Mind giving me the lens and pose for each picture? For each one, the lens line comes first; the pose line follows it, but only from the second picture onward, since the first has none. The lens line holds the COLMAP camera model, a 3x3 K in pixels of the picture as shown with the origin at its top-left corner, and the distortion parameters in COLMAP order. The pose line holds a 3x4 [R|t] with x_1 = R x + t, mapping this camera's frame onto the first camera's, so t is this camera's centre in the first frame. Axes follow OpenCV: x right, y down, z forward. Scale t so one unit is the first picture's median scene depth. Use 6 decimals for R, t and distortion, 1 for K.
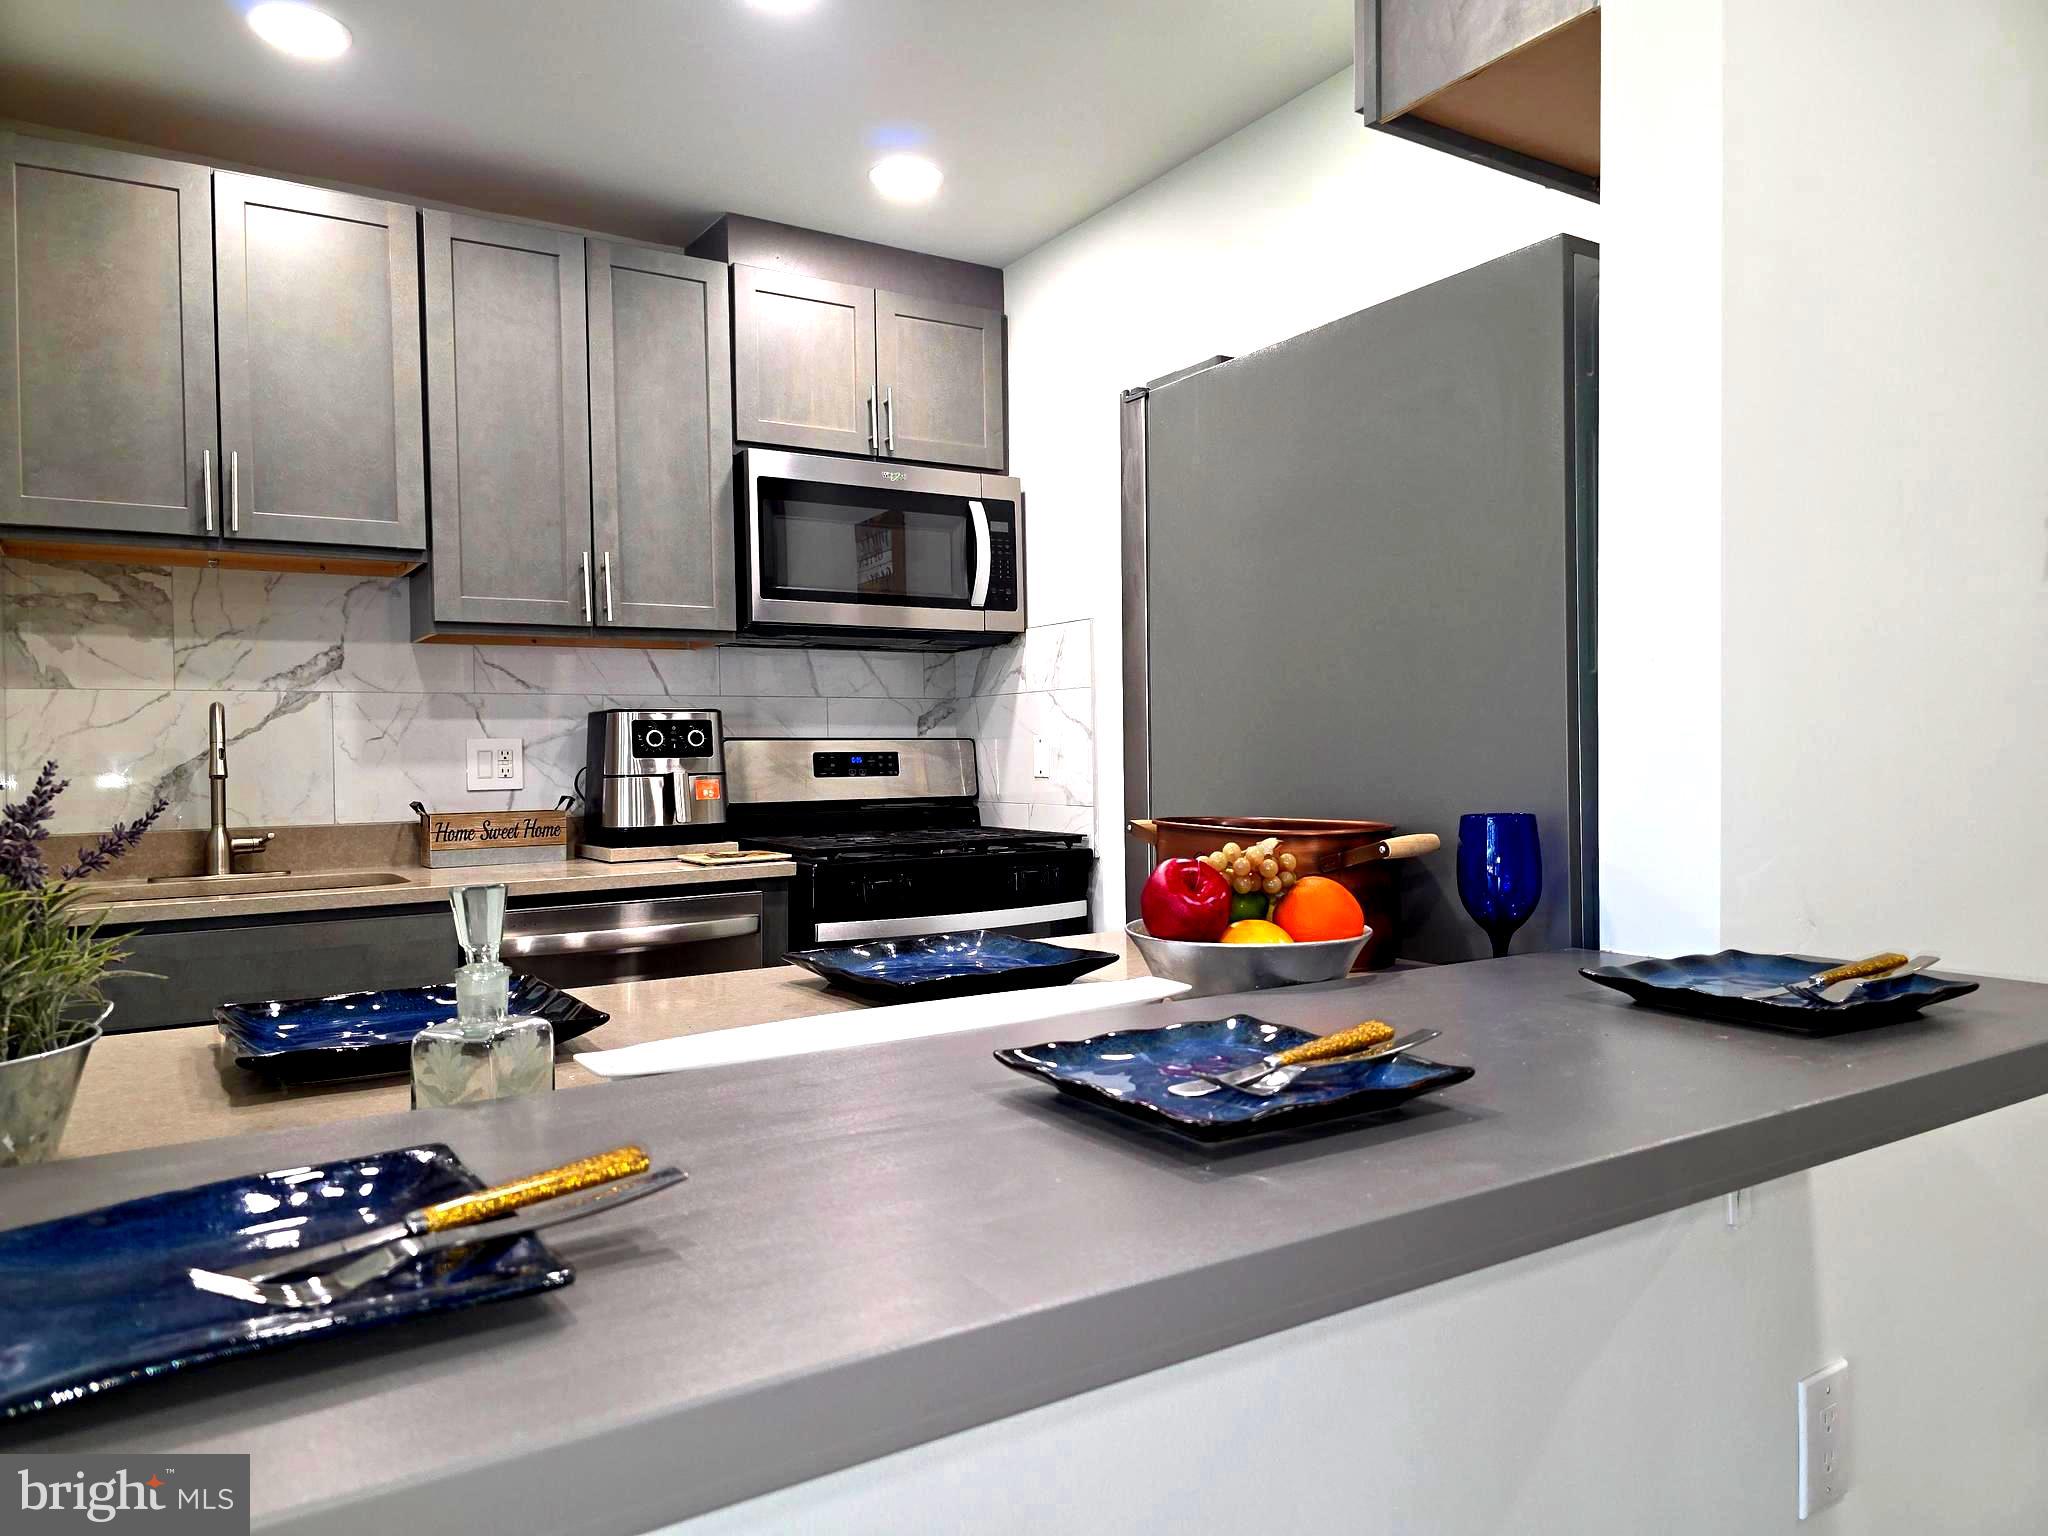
lens RADIAL K [[1379.8, 0, 1026.4], [0, 1379.8, 760.4], [0, 0, 1]] dist [0.078807, -0.080232]
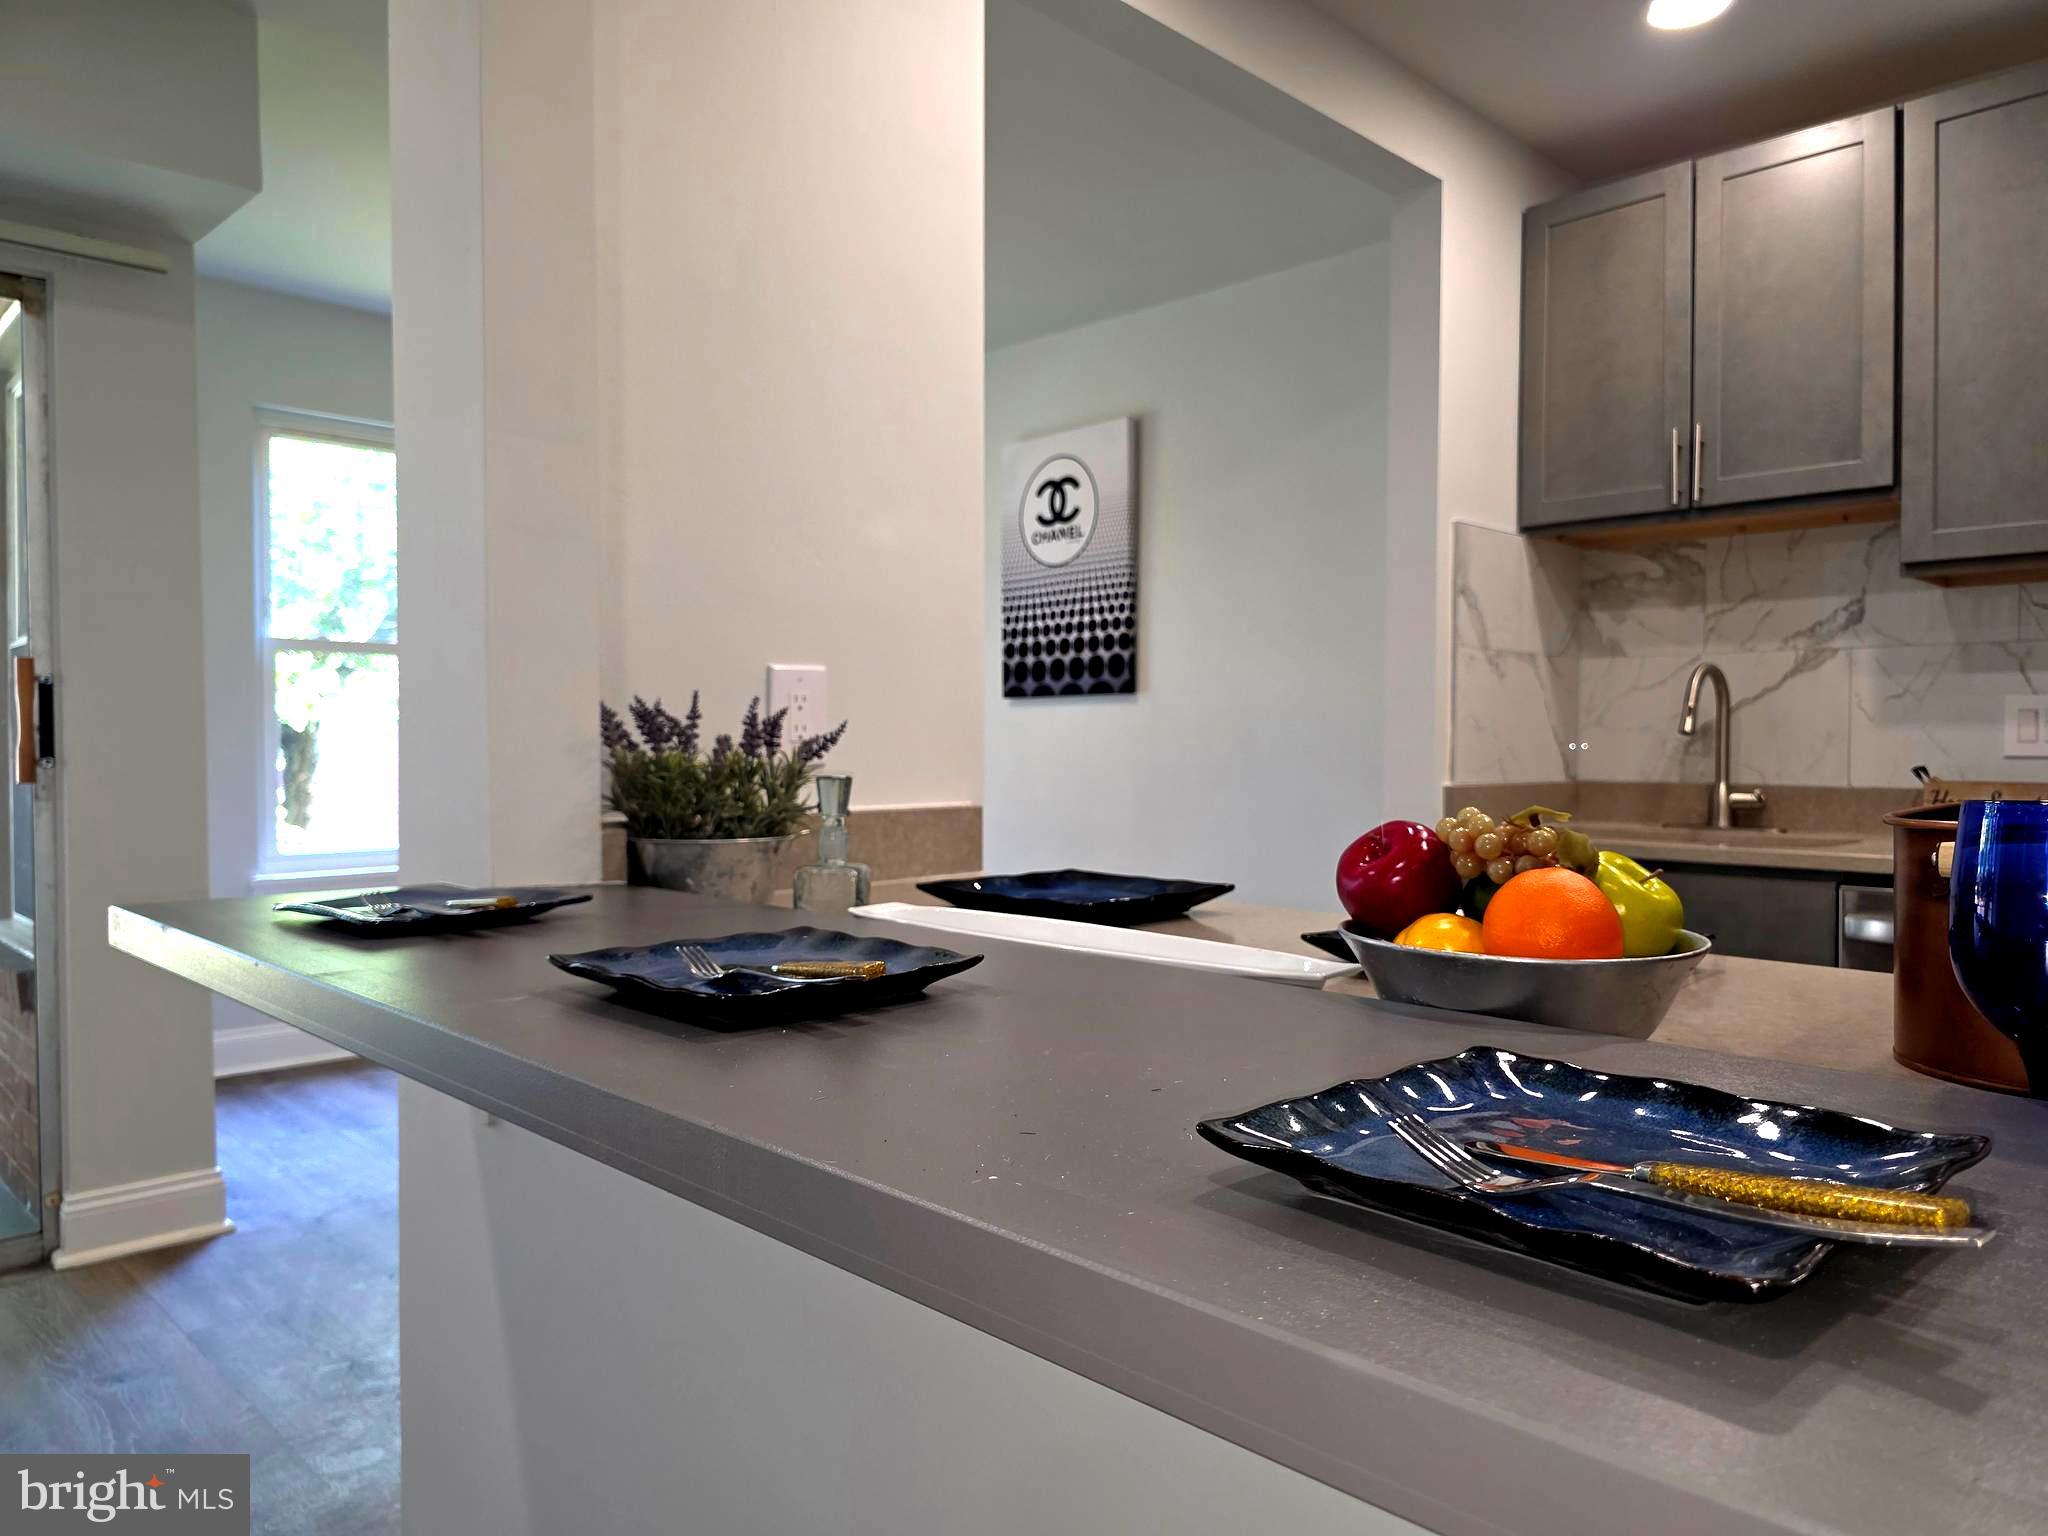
lens RADIAL K [[1390.7, 0, 1028.7], [0, 1390.7, 771.2], [0, 0, 1]] dist [0.064871, -0.075955]
pose [[0.219989, 0.037702, -0.974774, 0.317161], [-0.011392, 0.999284, 0.036079, 0.006845], [0.975436, 0.003168, 0.220261, 0.240082]]
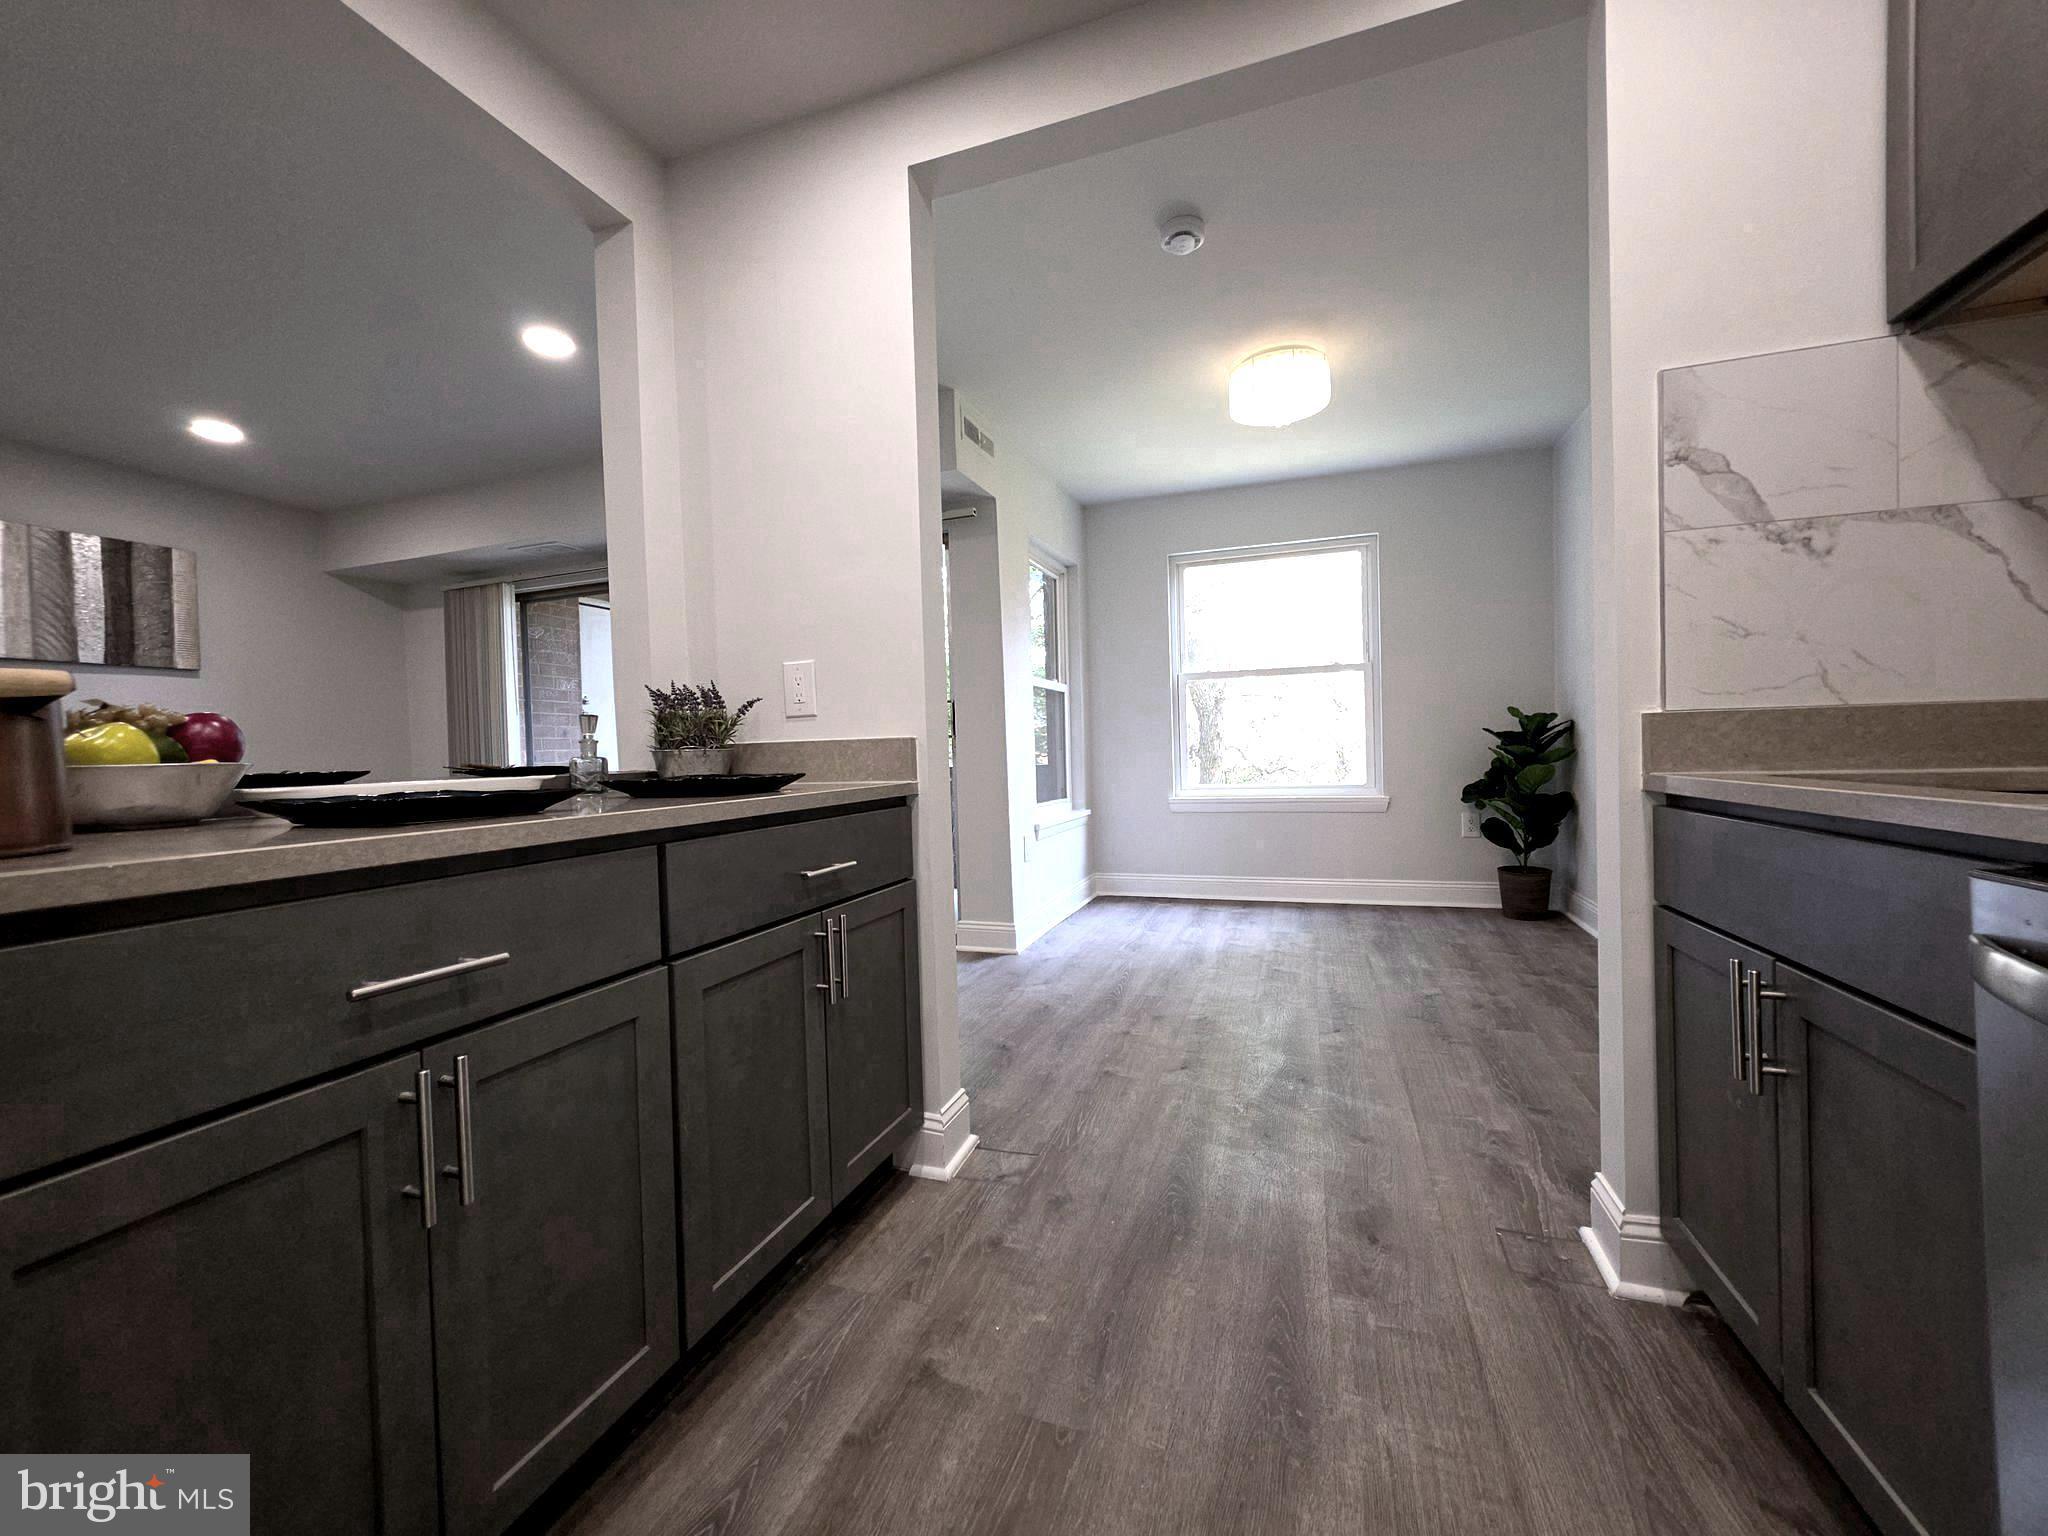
lens RADIAL K [[817.6, 0, 1022.6], [0, 817.6, 764.9], [0, 0, 1]] dist [0.002876, -0.000229]
pose [[-0.785346, 0.045679, -0.617370, -0.011987], [0.034495, 0.998954, 0.030032, 0.050556], [0.618096, 0.002289, -0.786100, 0.861899]]
